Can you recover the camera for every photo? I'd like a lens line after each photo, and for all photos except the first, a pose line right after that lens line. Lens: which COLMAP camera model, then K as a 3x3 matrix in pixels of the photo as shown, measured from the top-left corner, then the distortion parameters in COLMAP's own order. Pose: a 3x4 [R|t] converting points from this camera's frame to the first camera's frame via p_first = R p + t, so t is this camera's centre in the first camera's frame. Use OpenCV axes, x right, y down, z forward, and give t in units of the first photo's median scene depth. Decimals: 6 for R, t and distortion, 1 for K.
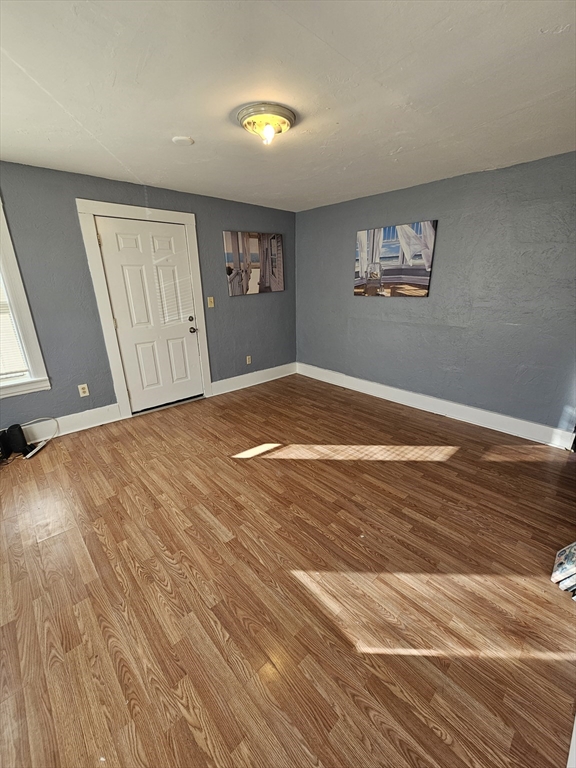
lens RADIAL K [[314.4, 0, 286.2], [0, 314.4, 385.8], [0, 0, 1]] dist [-0.010709, -0.000122]
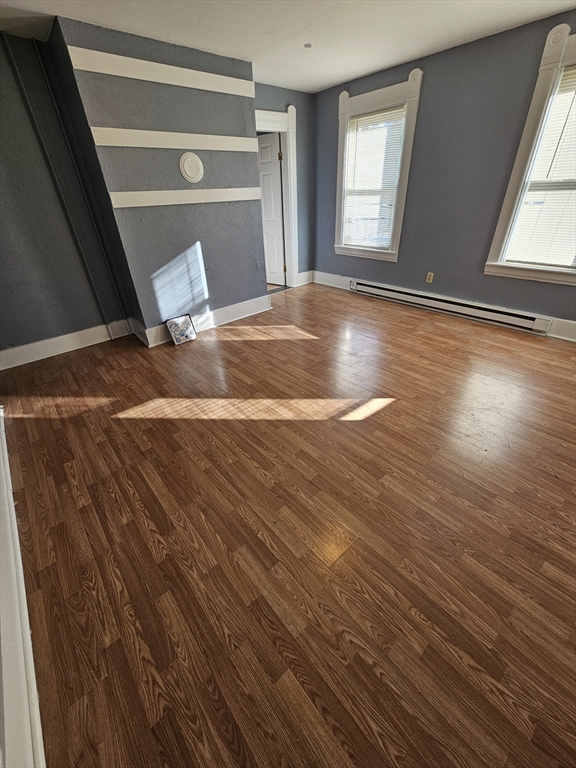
lens RADIAL K [[314.4, 0, 290.9], [0, 314.4, 388.1], [0, 0, 1]] dist [-0.010709, -0.000122]
pose [[-0.997944, 0.027500, 0.057898, 0.053845], [0.062166, 0.635310, 0.769751, -0.458079], [-0.015615, 0.771767, -0.635713, 1.528097]]
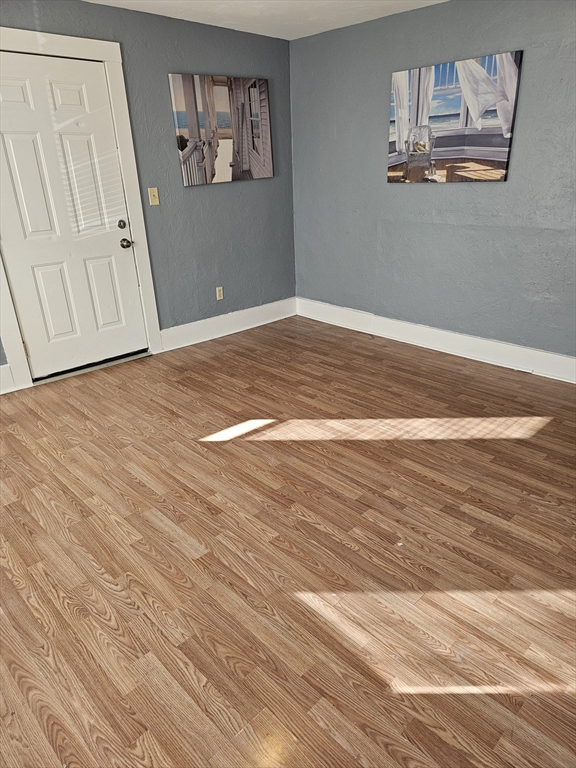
lens RADIAL K [[515.9, 0, 295.0], [0, 515.9, 377.7], [0, 0, 1]] dist [0.057134, -0.050831]
pose [[0.999361, -0.023075, 0.027305, -0.002440], [0.021229, 0.997591, 0.066046, 0.032883], [-0.028763, -0.065424, 0.997443, -0.054148]]
